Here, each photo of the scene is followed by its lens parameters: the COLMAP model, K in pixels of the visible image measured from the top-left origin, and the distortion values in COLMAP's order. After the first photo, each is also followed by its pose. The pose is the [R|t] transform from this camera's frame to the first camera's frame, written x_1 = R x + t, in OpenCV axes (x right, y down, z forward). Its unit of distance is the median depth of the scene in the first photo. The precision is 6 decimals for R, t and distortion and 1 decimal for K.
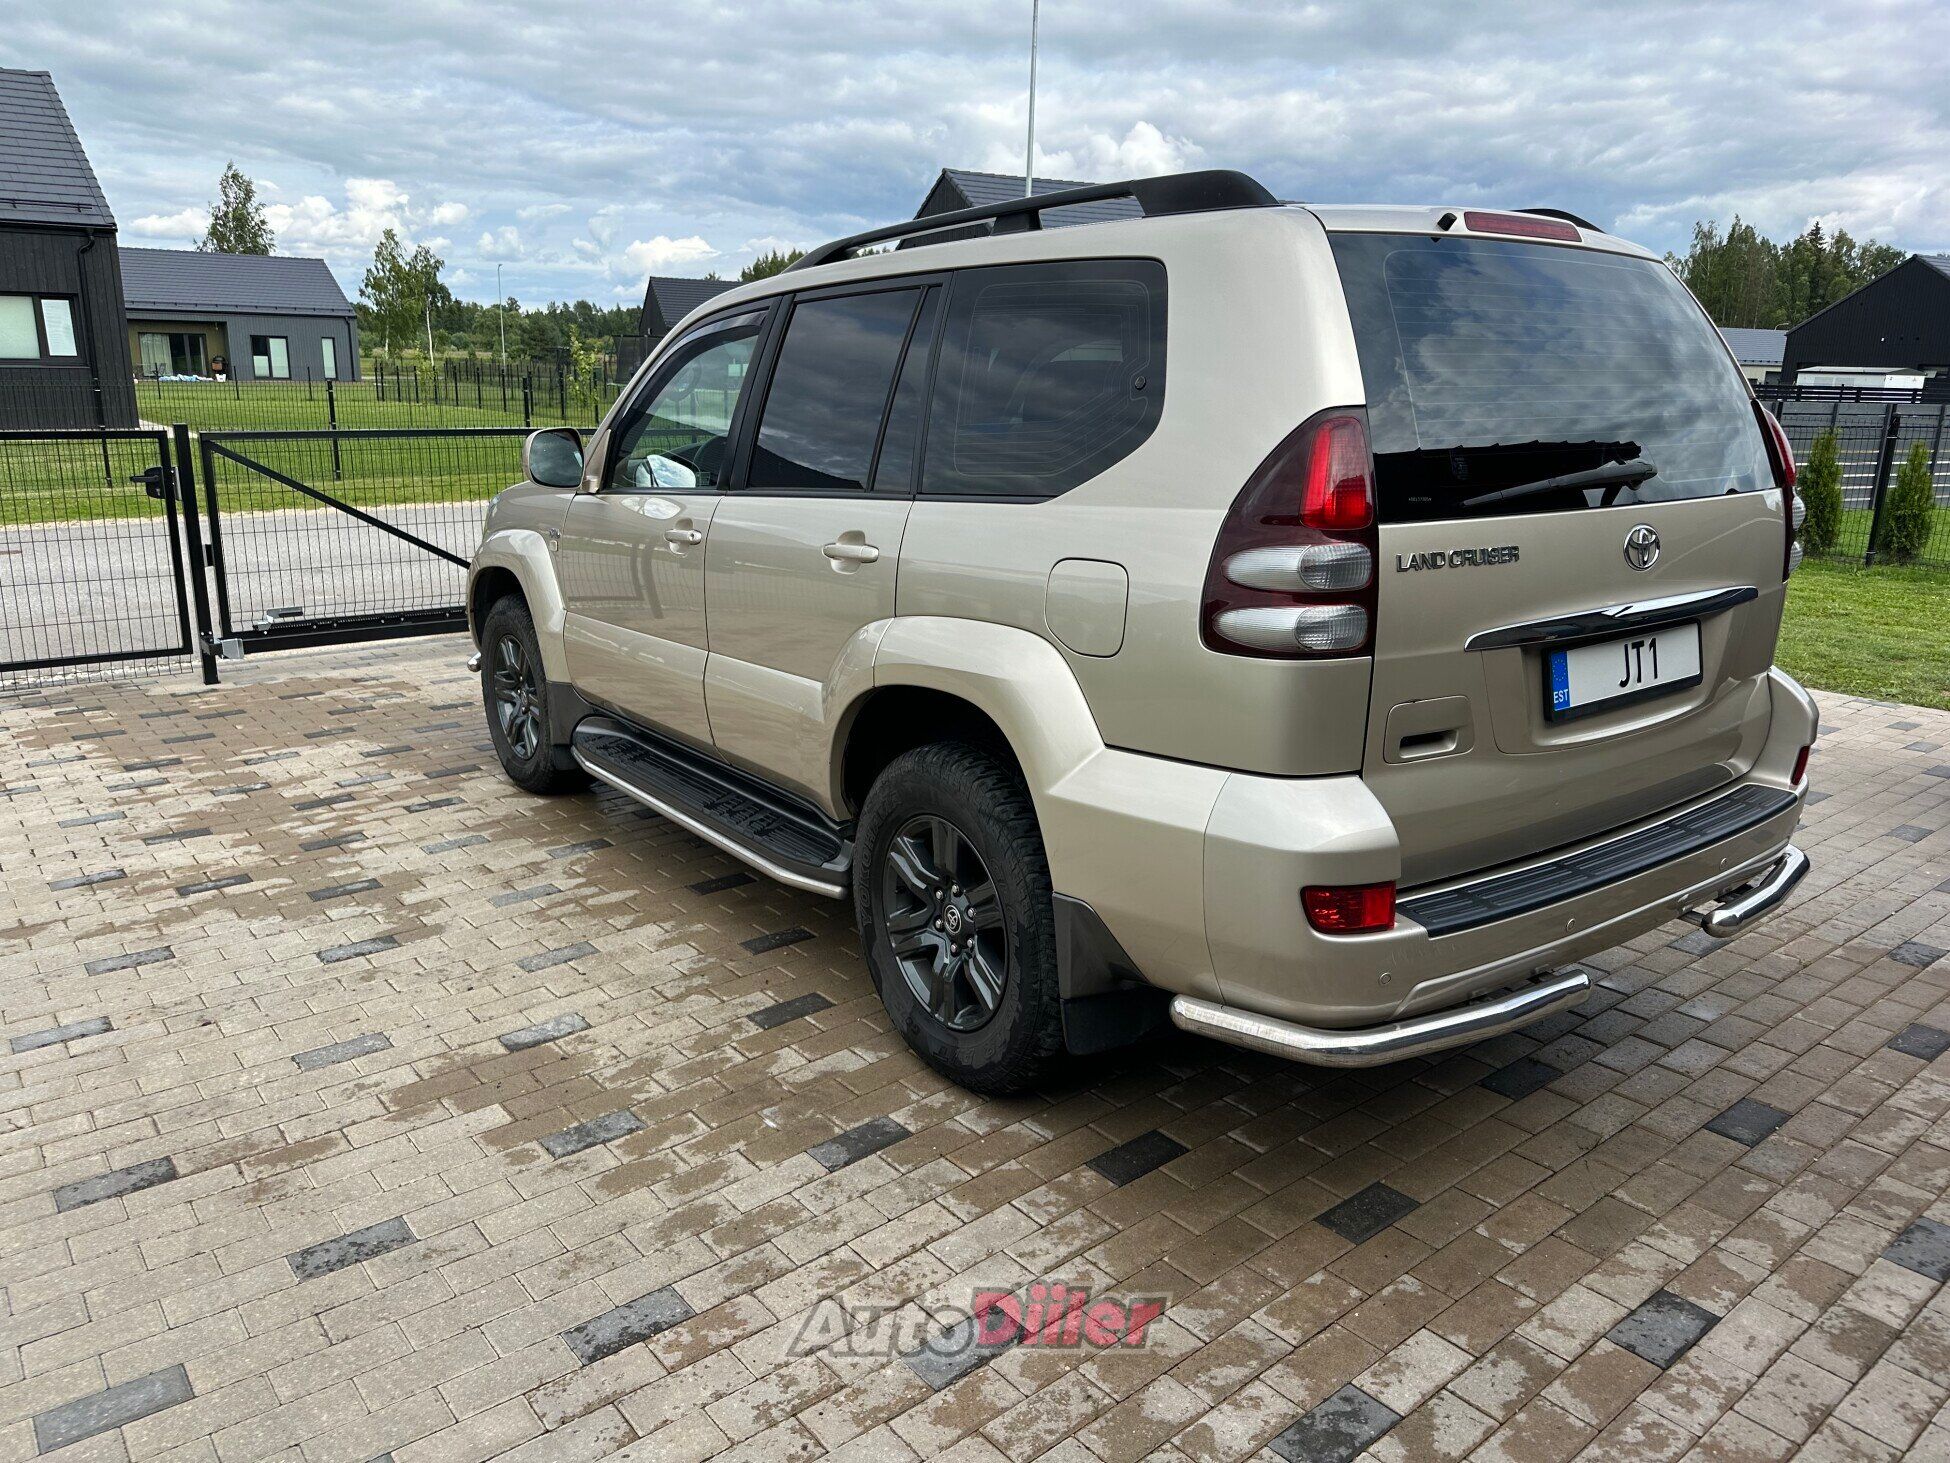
lens RADIAL K [[1390.8, 0, 978.9], [0, 1390.8, 694.1], [0, 0, 1]] dist [0.019284, -0.026420]
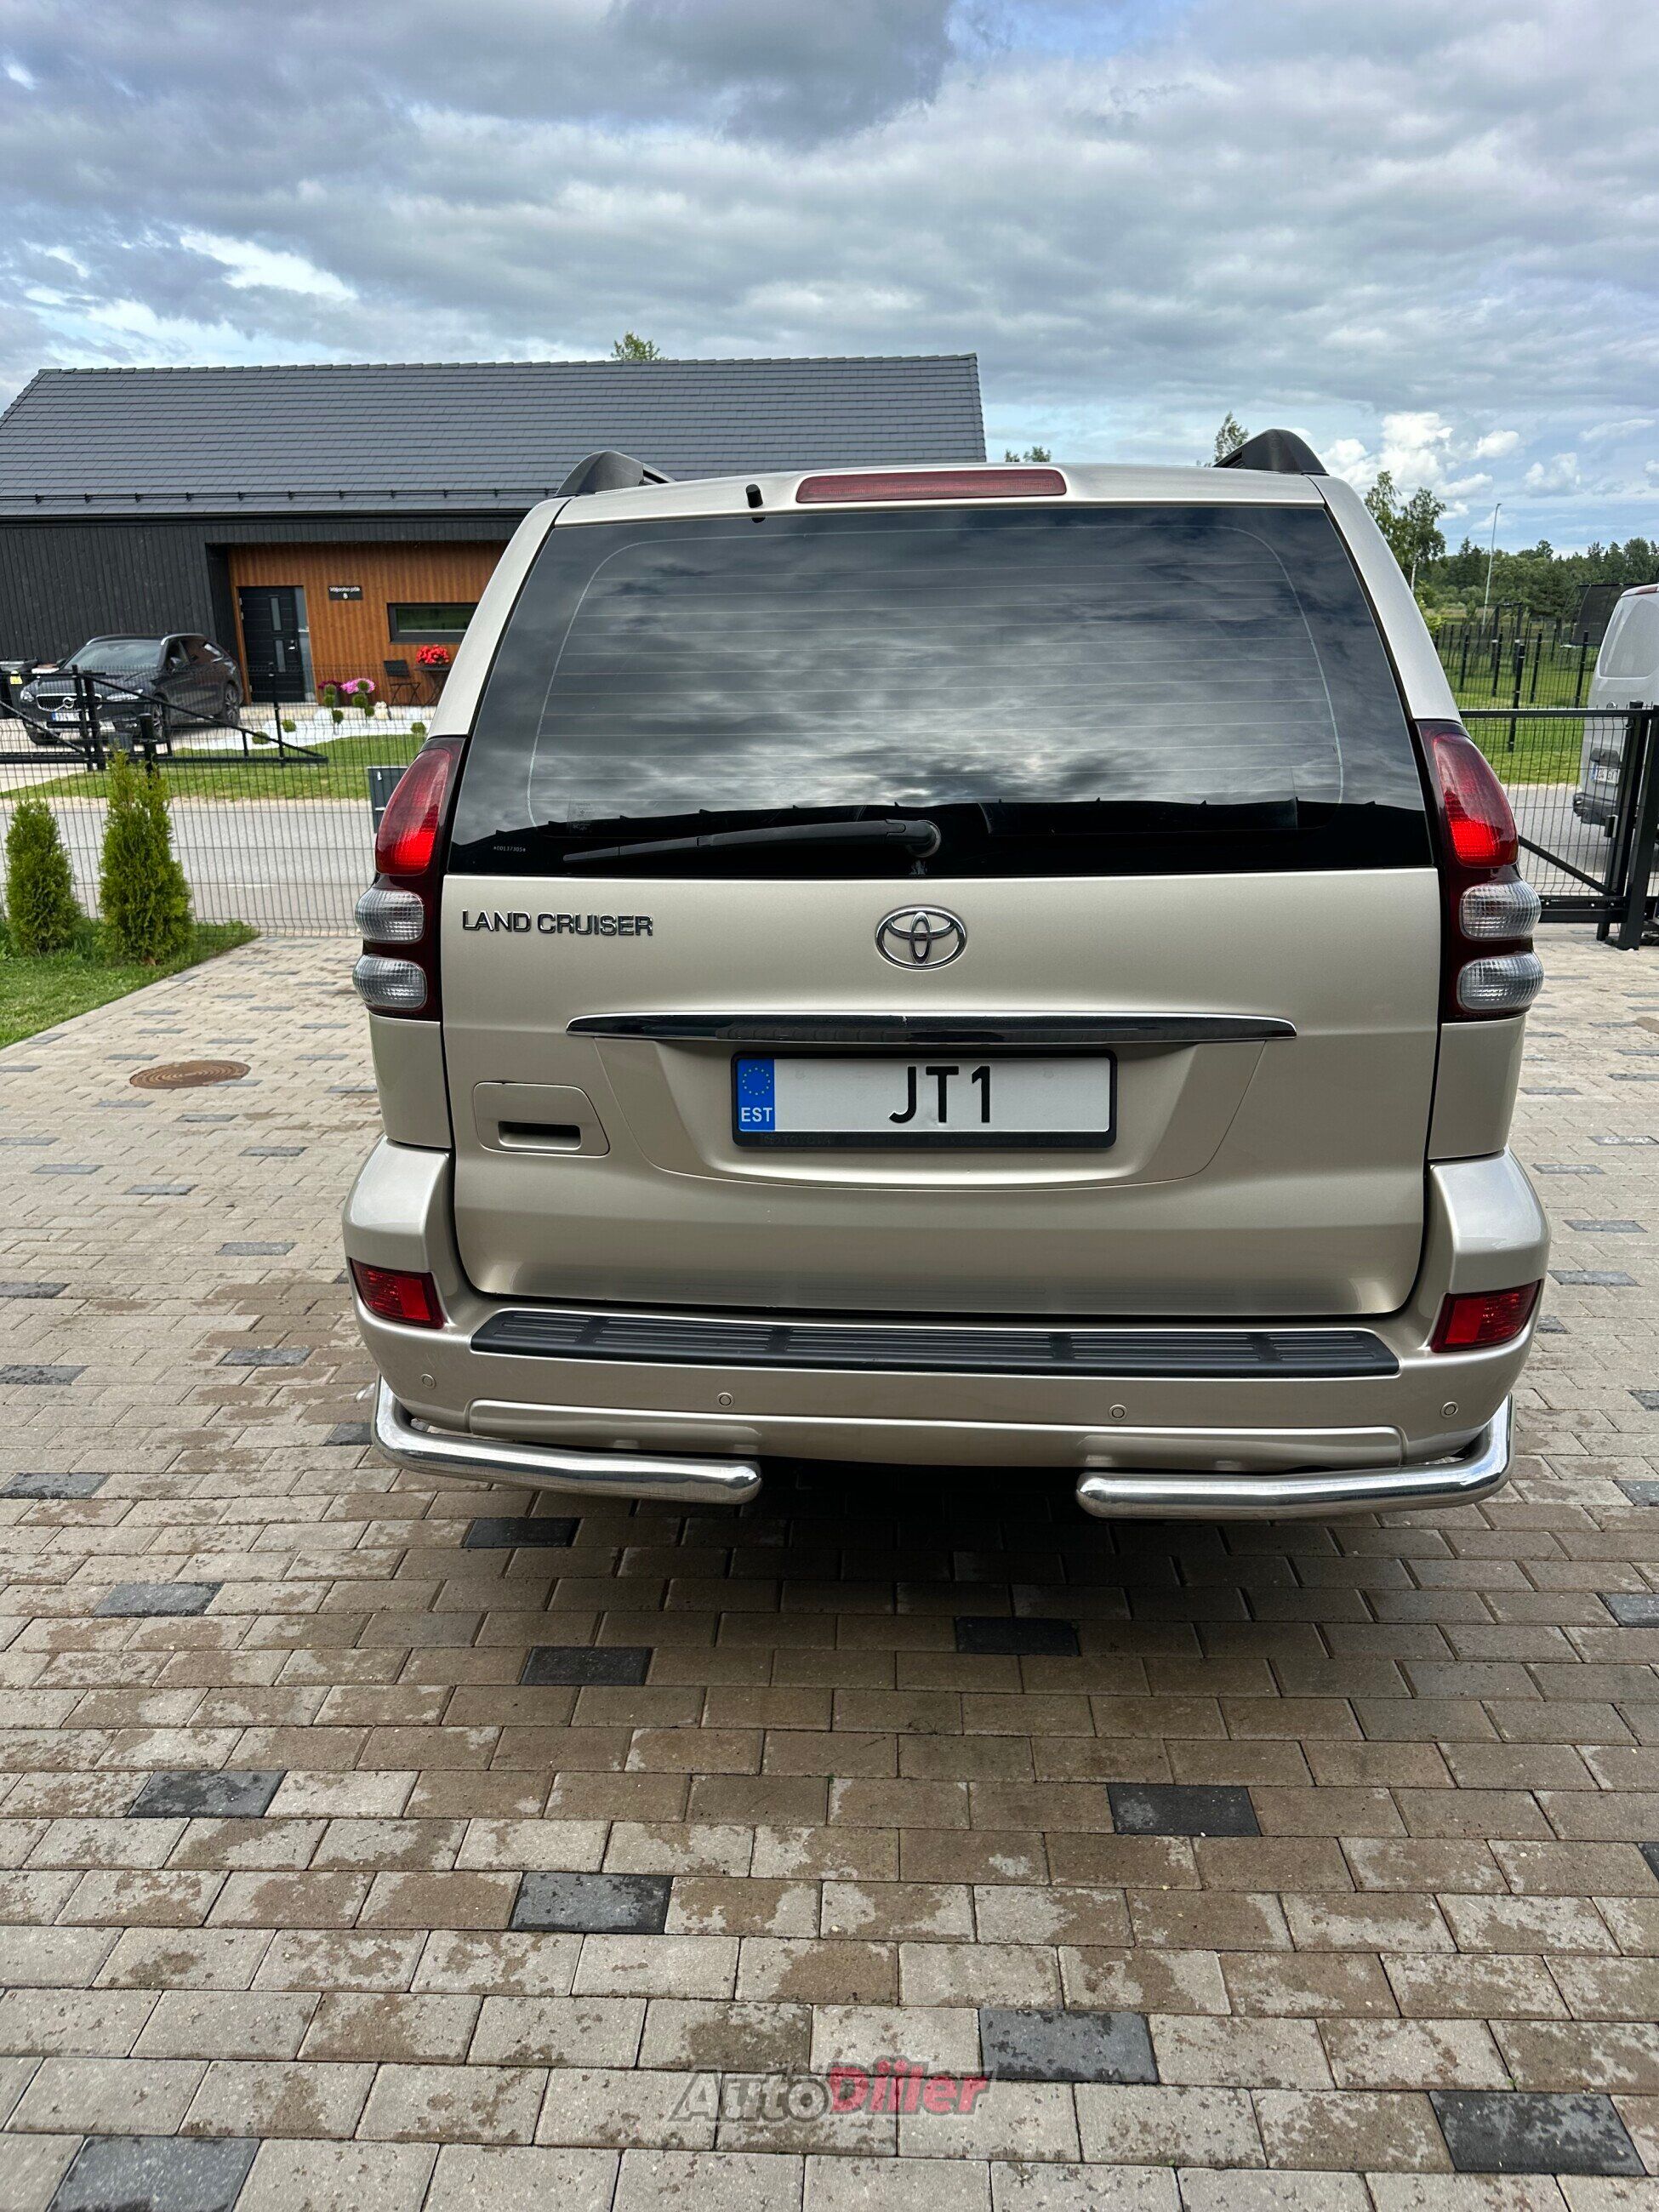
lens RADIAL K [[1600.1, 0, 826.9], [0, 1600.1, 1064.1], [0, 0, 1]] dist [0.017390, -0.024432]
pose [[0.746786, 0.152389, -0.647371, 0.806463], [-0.129184, 0.988093, 0.083572, -0.083906], [0.652398, 0.021219, 0.757580, 0.274941]]
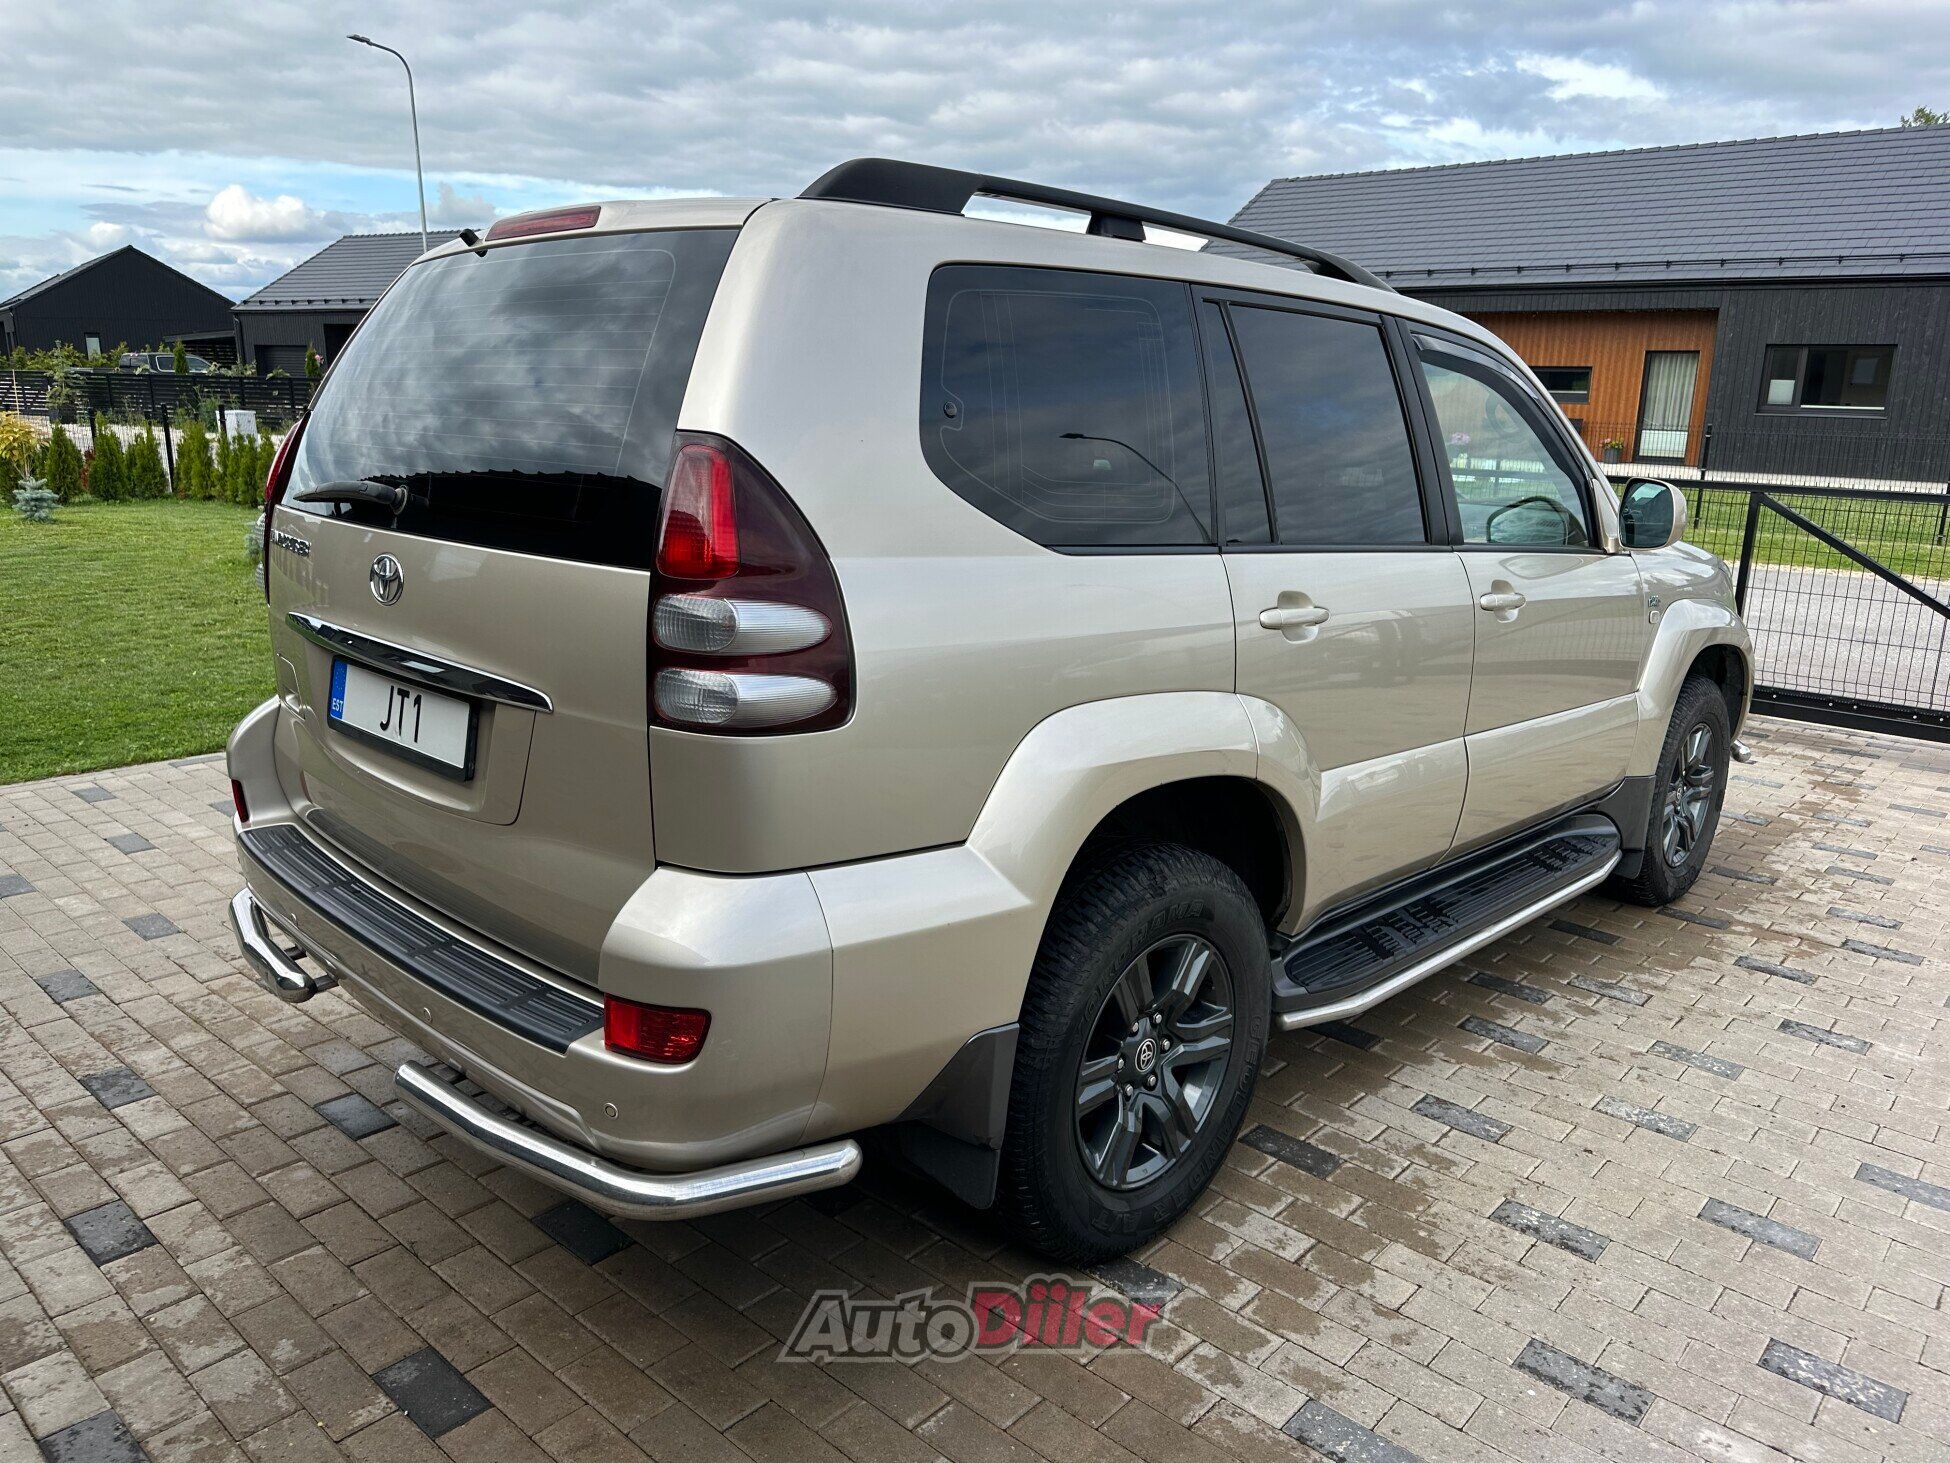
lens RADIAL K [[1410.6, 0, 979.1], [0, 1410.6, 676.6], [0, 0, 1]] dist [0.017390, -0.024432]
pose [[0.152322, 0.189303, -0.970032, 1.164310], [-0.242913, 0.958549, 0.148918, -0.223138], [0.958014, 0.212950, 0.191992, 0.980507]]
